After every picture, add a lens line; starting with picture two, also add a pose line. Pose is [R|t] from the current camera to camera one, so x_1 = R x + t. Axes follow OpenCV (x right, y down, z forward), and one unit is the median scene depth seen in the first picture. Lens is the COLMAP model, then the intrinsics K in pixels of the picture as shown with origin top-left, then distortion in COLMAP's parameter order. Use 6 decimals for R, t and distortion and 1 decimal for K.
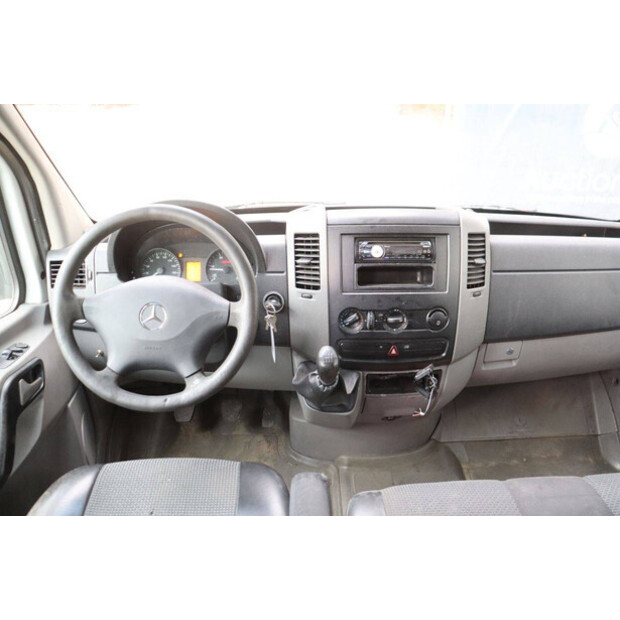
lens RADIAL K [[700.7, 0, 310.0], [0, 700.7, 310.0], [0, 0, 1]] dist [-0.022845, -0.006472]
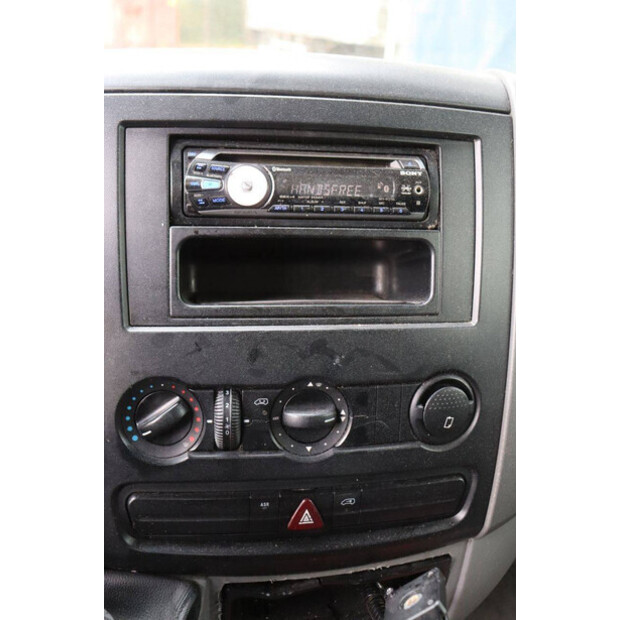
lens RADIAL K [[606.0, 0, 310.0], [0, 606.0, 310.0], [0, 0, 1]] dist [-0.052408, -0.001157]
pose [[0.994122, -0.000335, 0.108264, 0.093779], [0.006095, 0.998582, -0.052877, -0.017615], [-0.108093, 0.053226, 0.992715, 0.742752]]
